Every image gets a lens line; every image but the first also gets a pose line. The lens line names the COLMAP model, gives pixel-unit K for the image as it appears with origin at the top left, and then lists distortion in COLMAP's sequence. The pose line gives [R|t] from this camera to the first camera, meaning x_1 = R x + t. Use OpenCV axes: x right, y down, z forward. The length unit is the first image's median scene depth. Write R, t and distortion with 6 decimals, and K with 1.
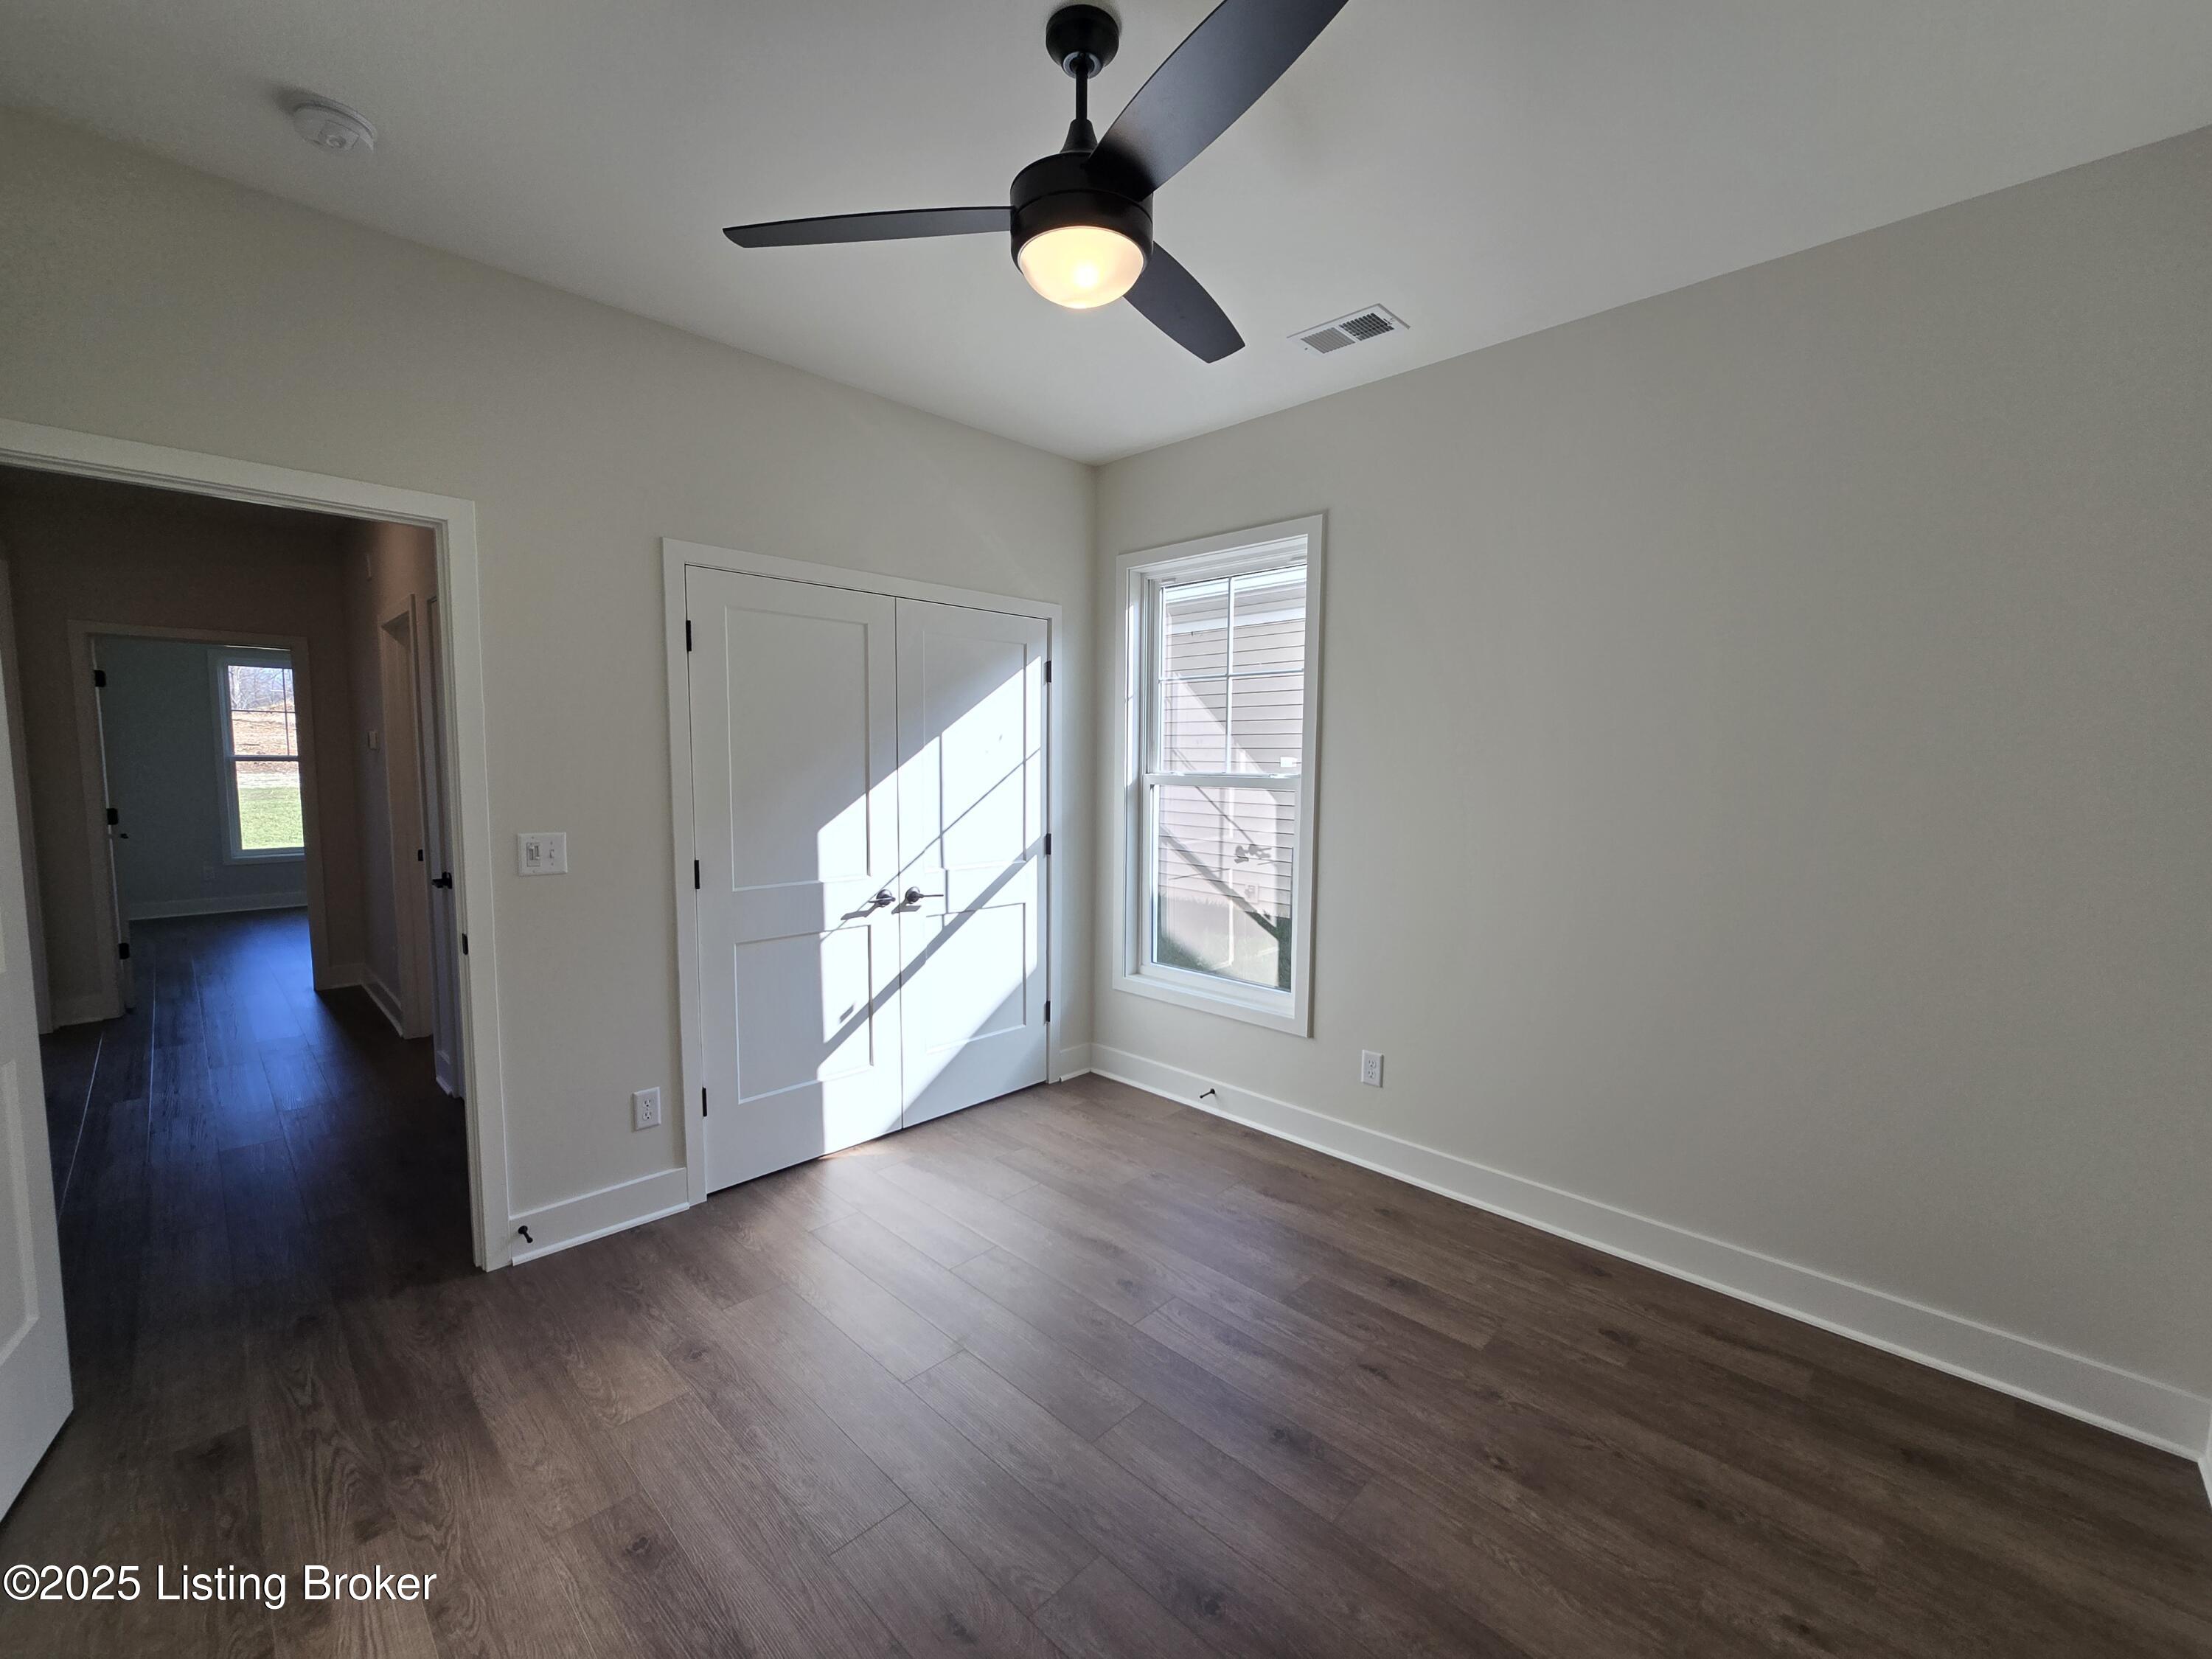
lens RADIAL K [[907.4, 0, 1098.2], [0, 907.4, 837.7], [0, 0, 1]] dist [-0.003056, 0.000105]
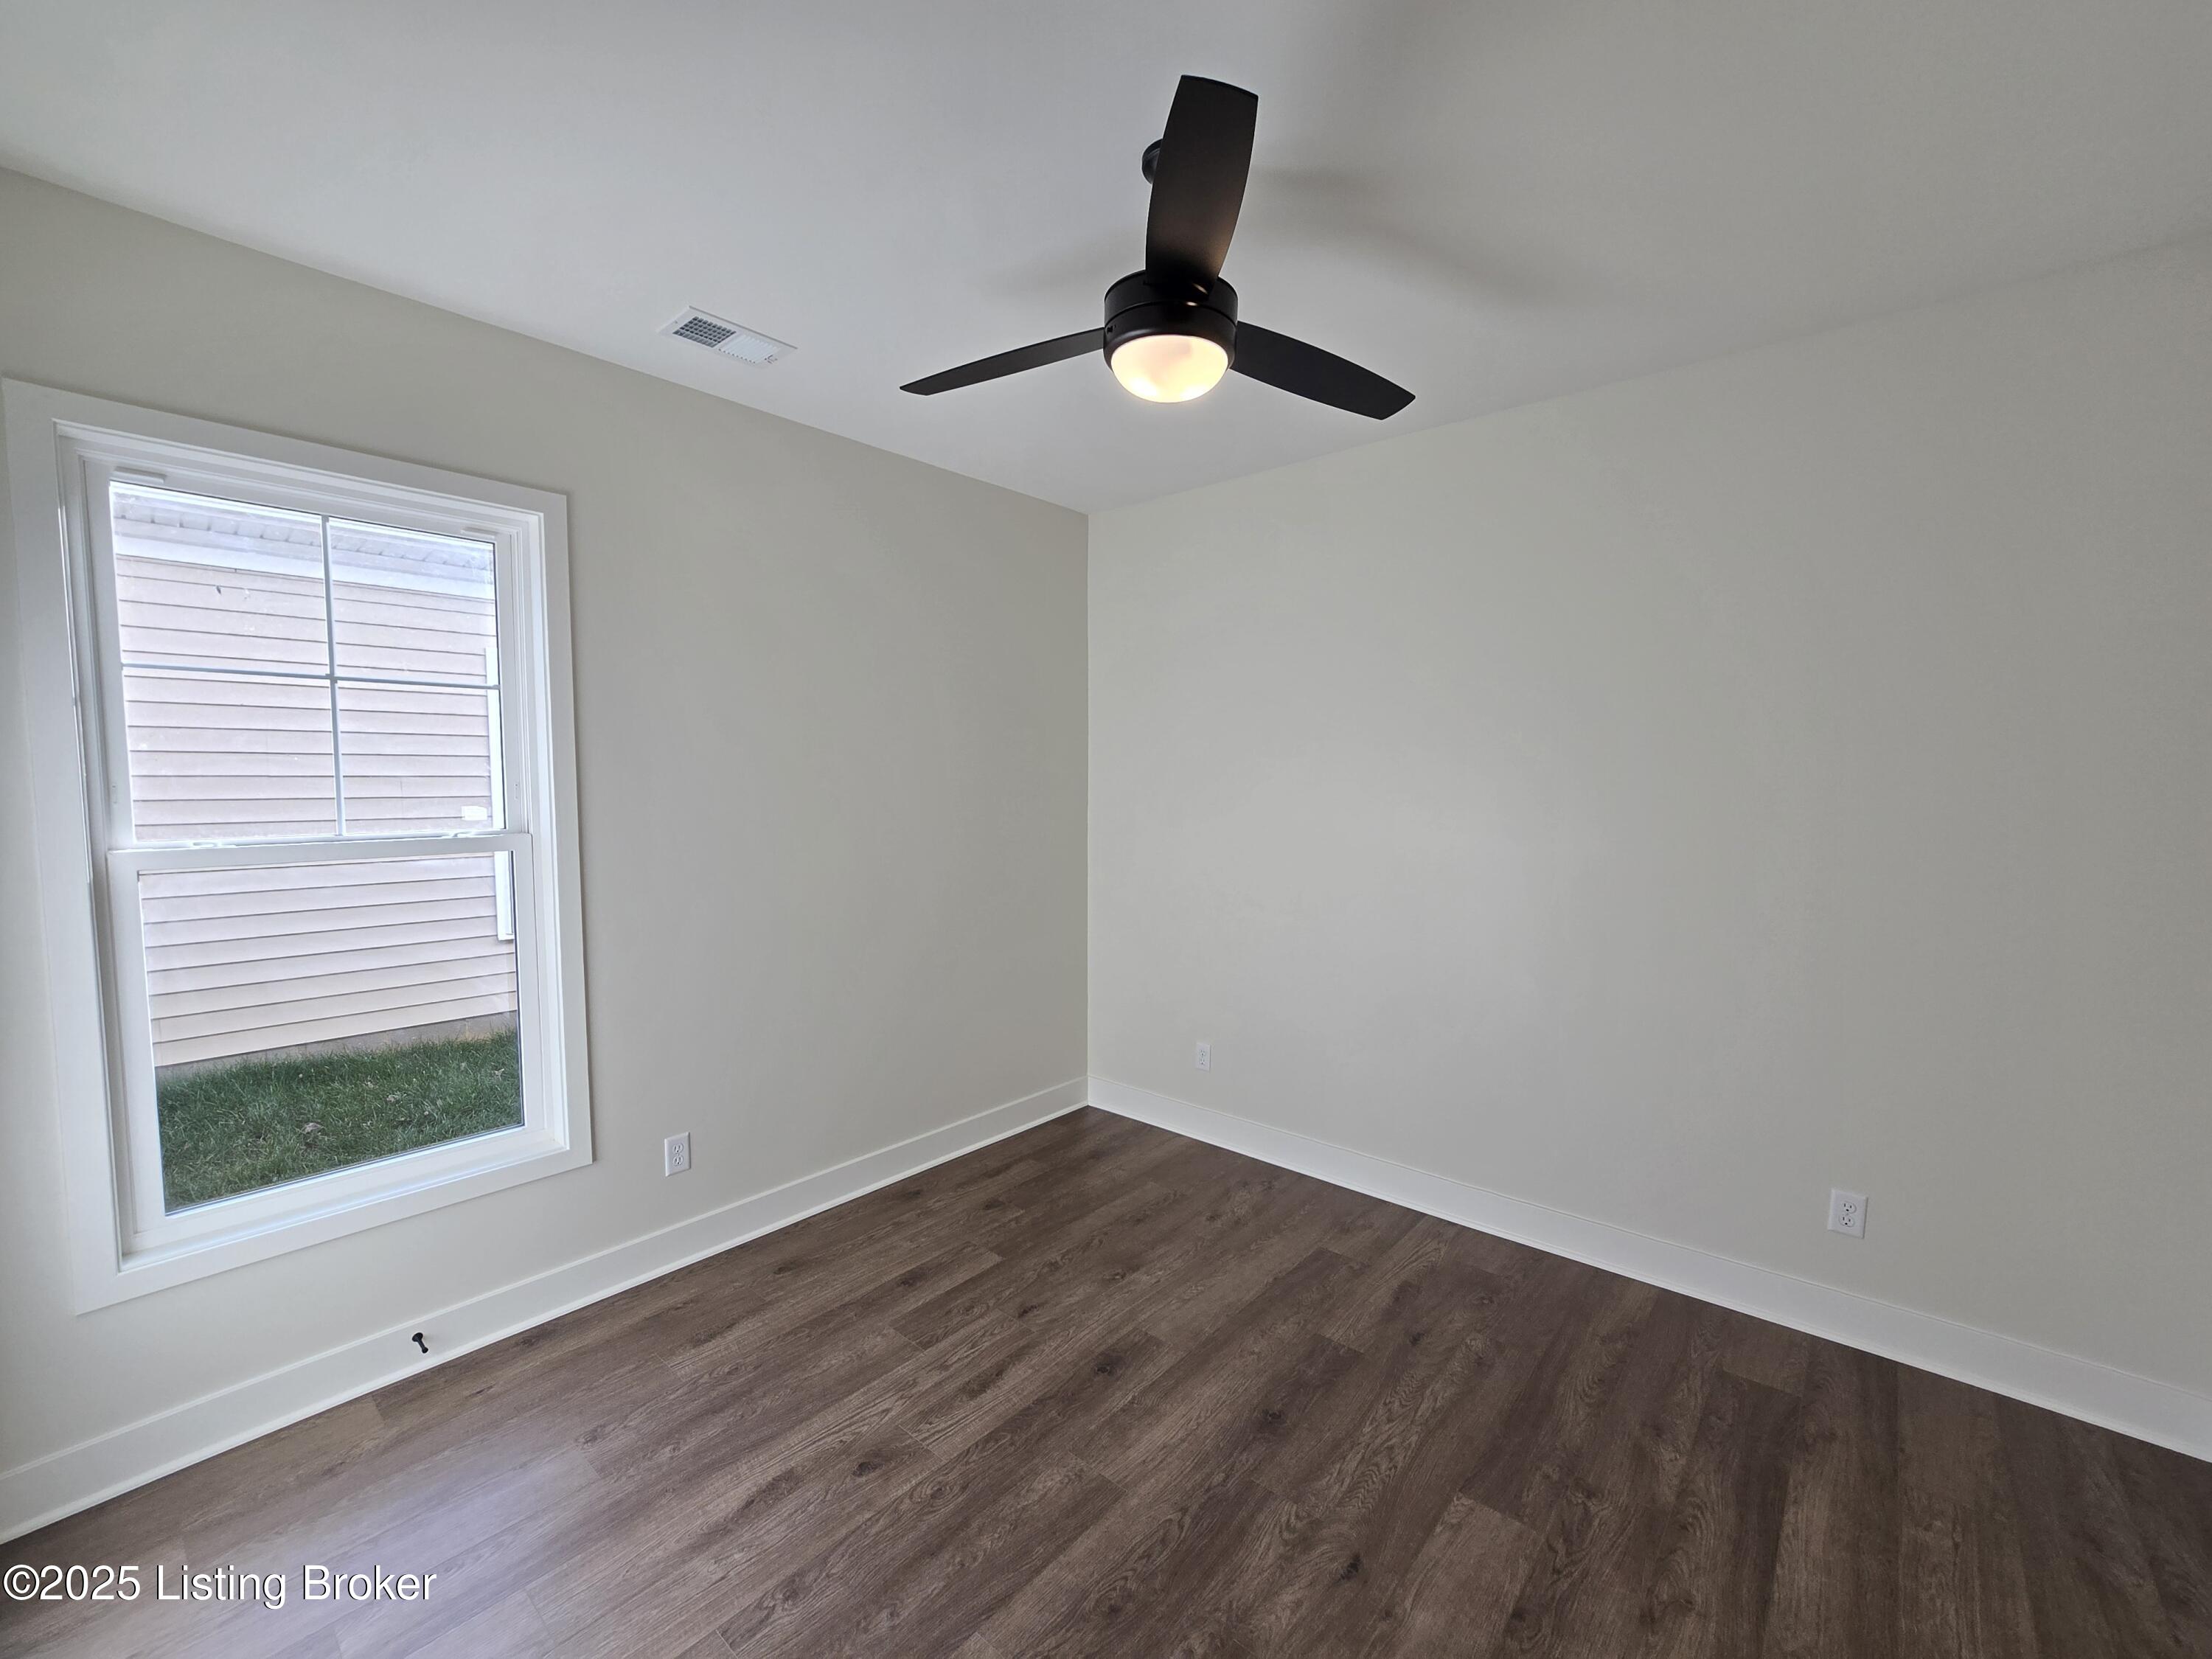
lens RADIAL K [[907.4, 0, 1098.2], [0, 907.4, 837.7], [0, 0, 1]] dist [-0.003056, 0.000105]
pose [[-0.049208, -0.078917, 0.995666, -0.711110], [0.089037, 0.992558, 0.083071, -0.109095], [-0.994812, 0.092739, -0.041815, 0.745658]]
